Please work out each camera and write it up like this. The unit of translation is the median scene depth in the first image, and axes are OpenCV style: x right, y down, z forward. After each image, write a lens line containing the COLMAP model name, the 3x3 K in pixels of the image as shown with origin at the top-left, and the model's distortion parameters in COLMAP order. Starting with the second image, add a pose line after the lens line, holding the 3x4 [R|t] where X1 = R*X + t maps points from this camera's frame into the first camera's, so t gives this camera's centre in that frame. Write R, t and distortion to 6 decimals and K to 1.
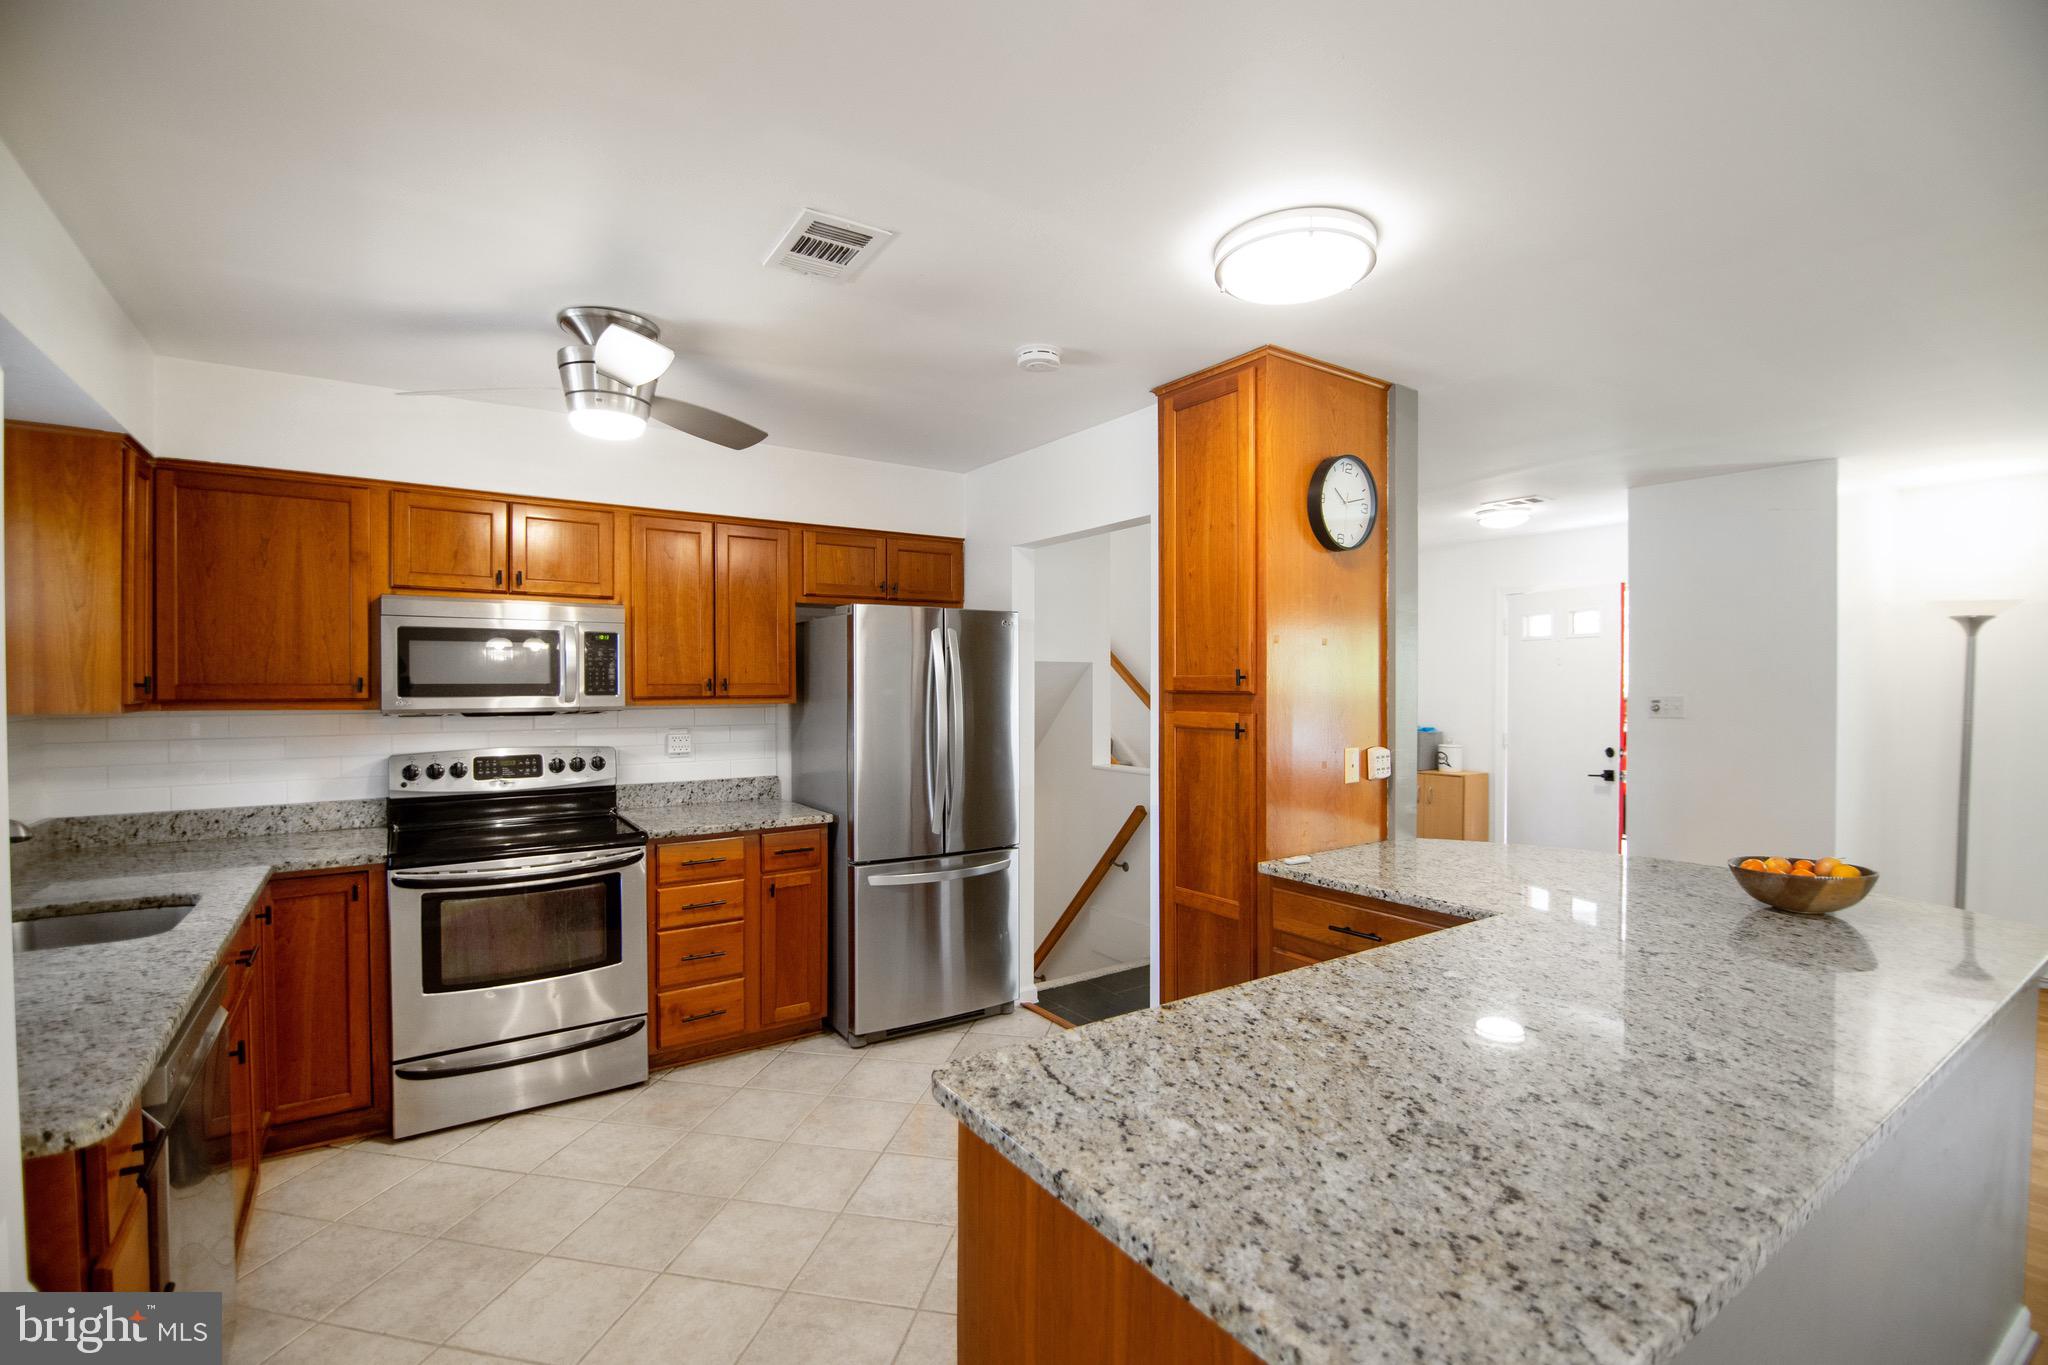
lens RADIAL K [[901.2, 0, 1033.3], [0, 901.2, 682.0], [0, 0, 1]] dist [-0.001085, -0.008683]
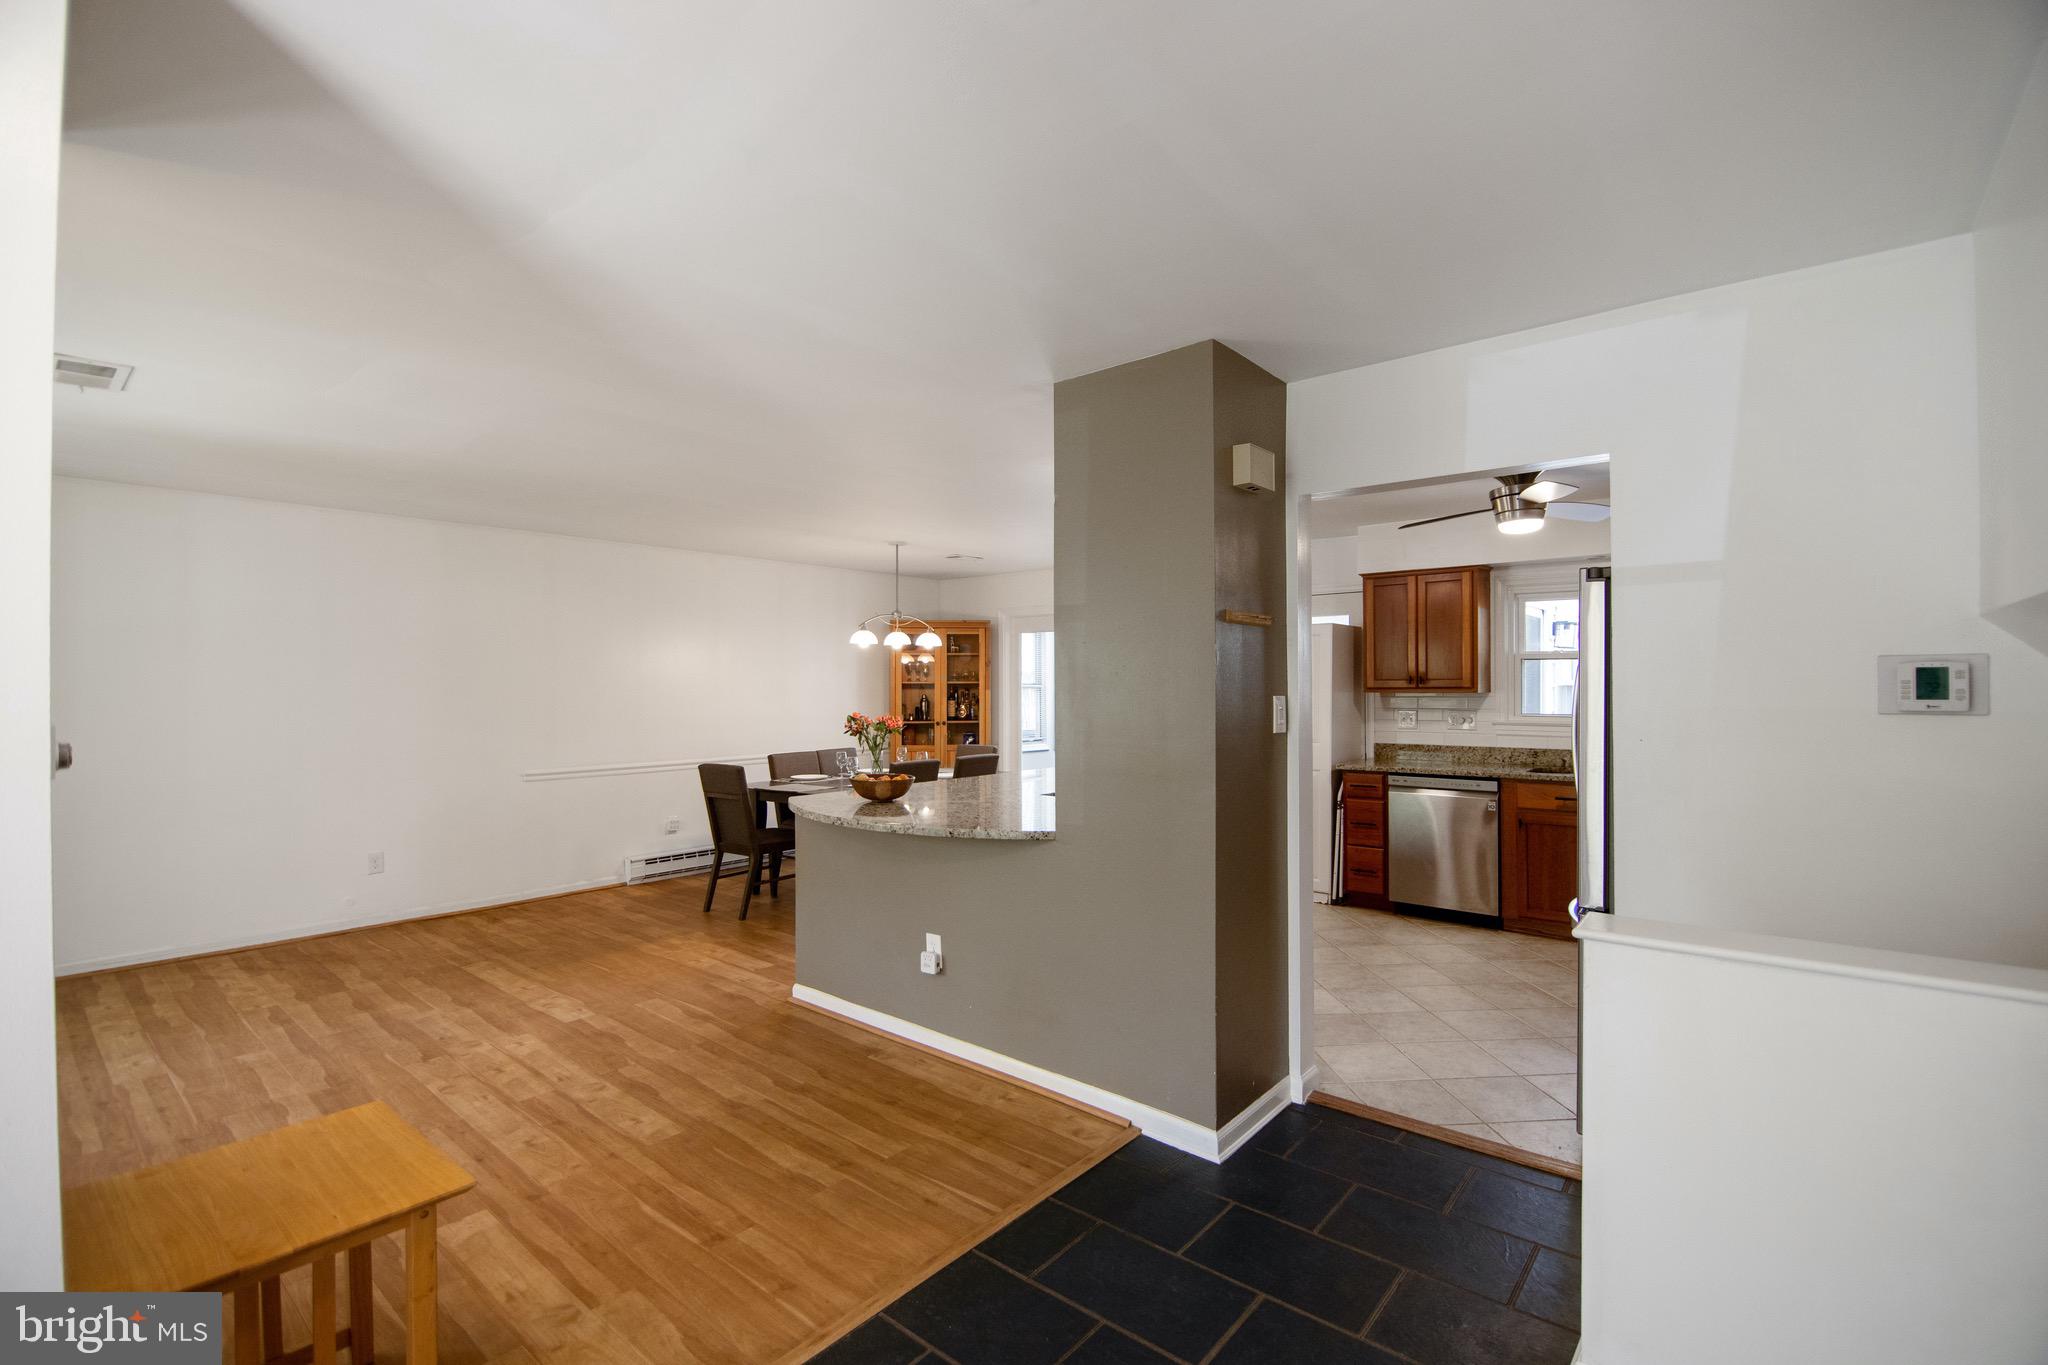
lens RADIAL K [[912.1, 0, 1027.1], [0, 912.1, 688.5], [0, 0, 1]] dist [-0.018272, -0.000255]
pose [[-0.968999, -0.008898, -0.246903, 0.605481], [-0.004505, 0.999821, -0.018354, 0.054073], [0.247022, -0.016672, -0.968866, 1.755733]]
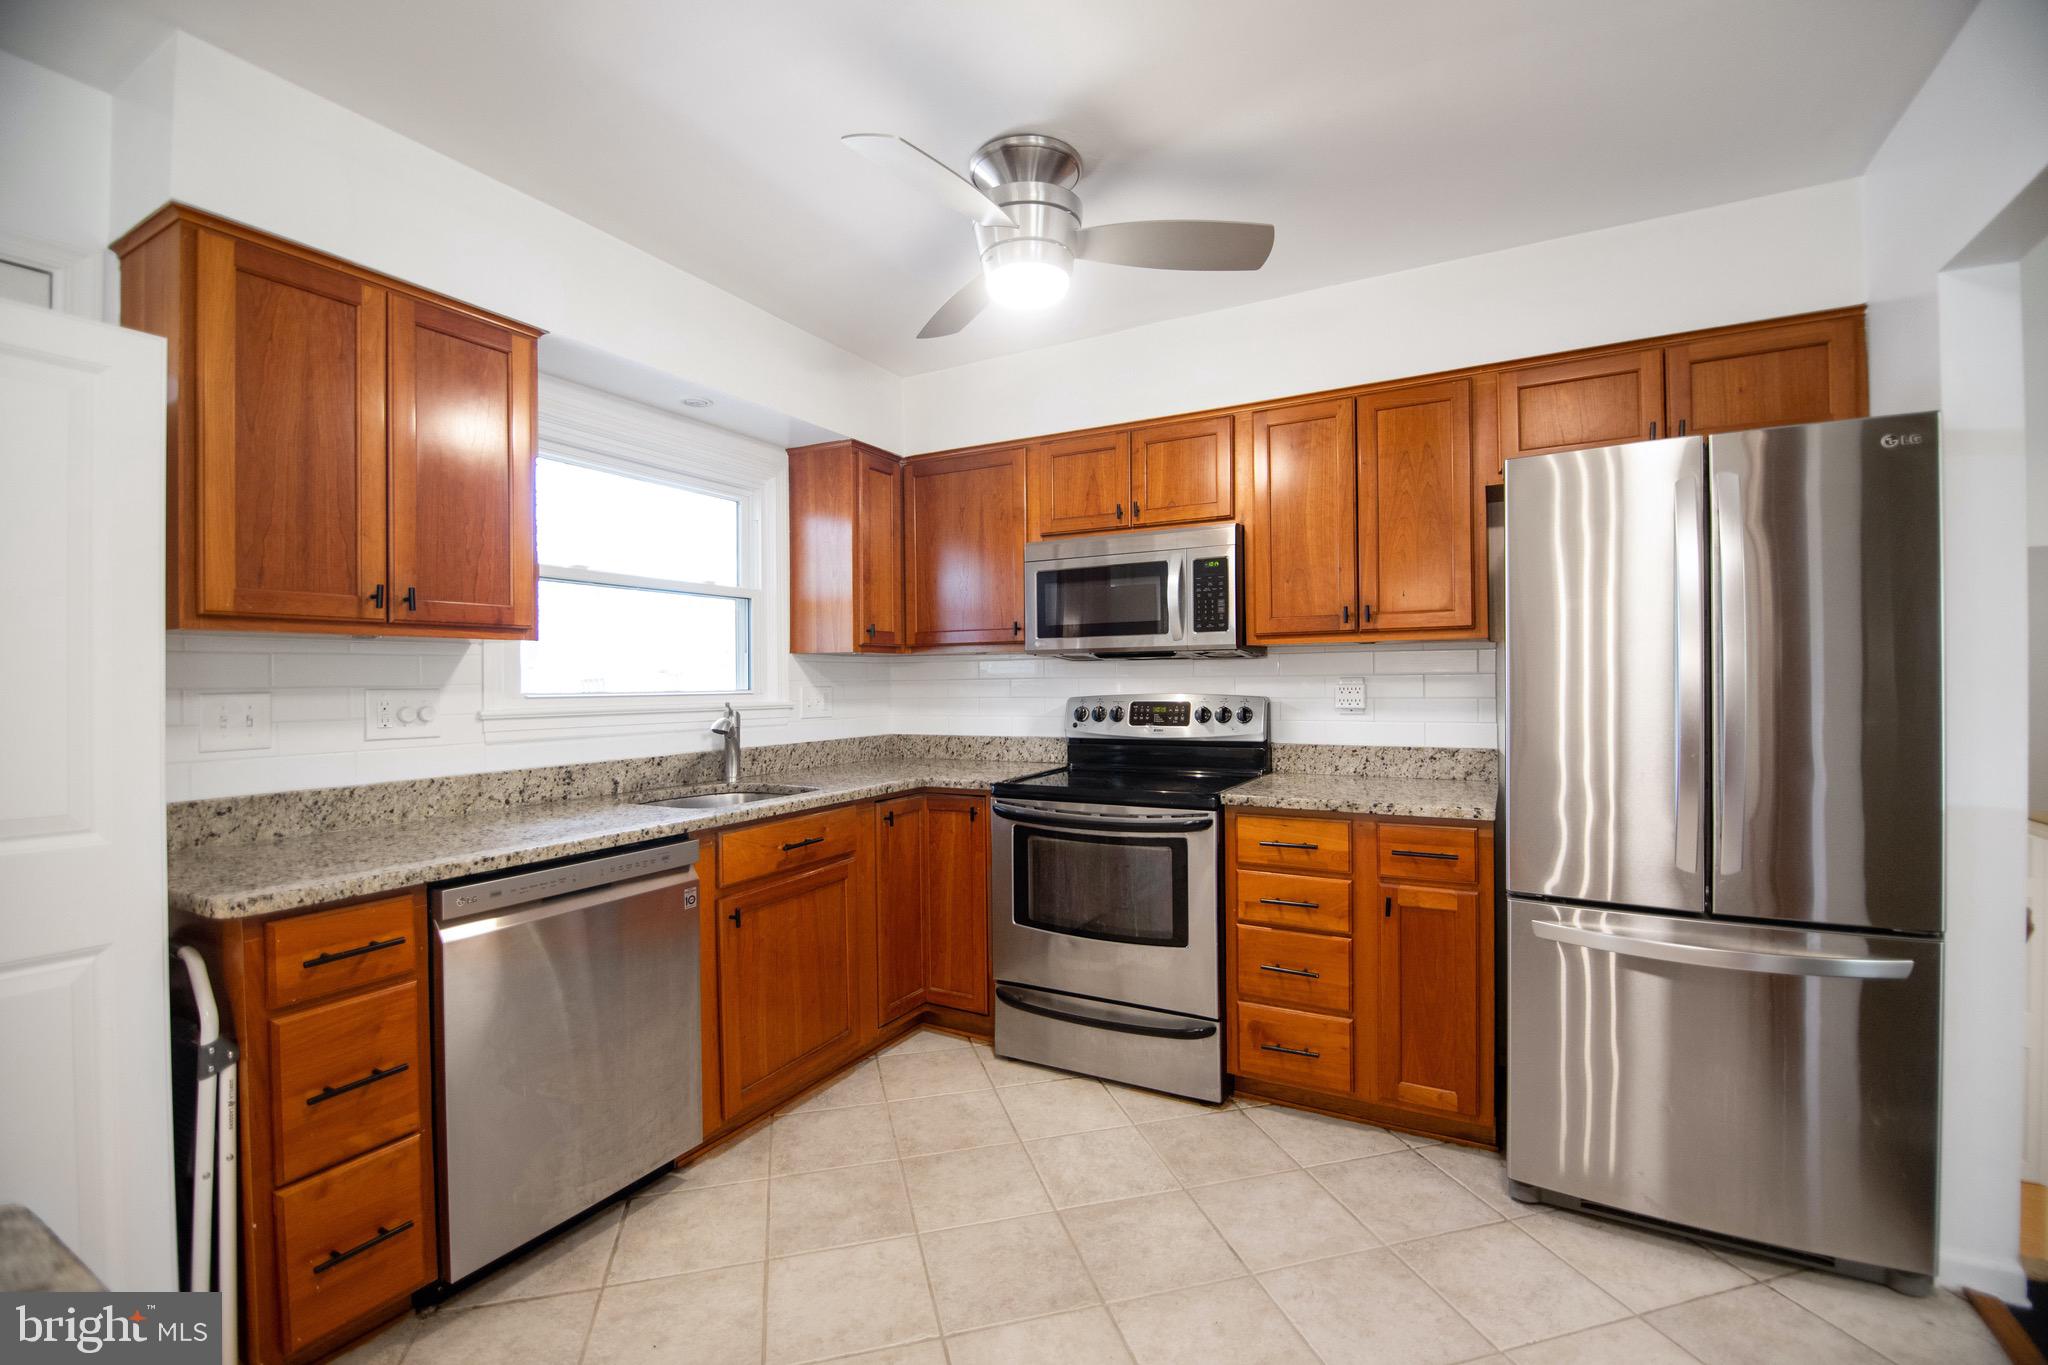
lens RADIAL K [[886.5, 0, 1026.3], [0, 886.5, 679.7], [0, 0, 1]] dist [-0.000784, -0.008730]
pose [[0.447519, -0.004638, -0.894263, 0.192298], [0.010010, 0.999950, -0.000177, 0.058170], [0.894219, -0.008873, 0.447543, 0.464128]]
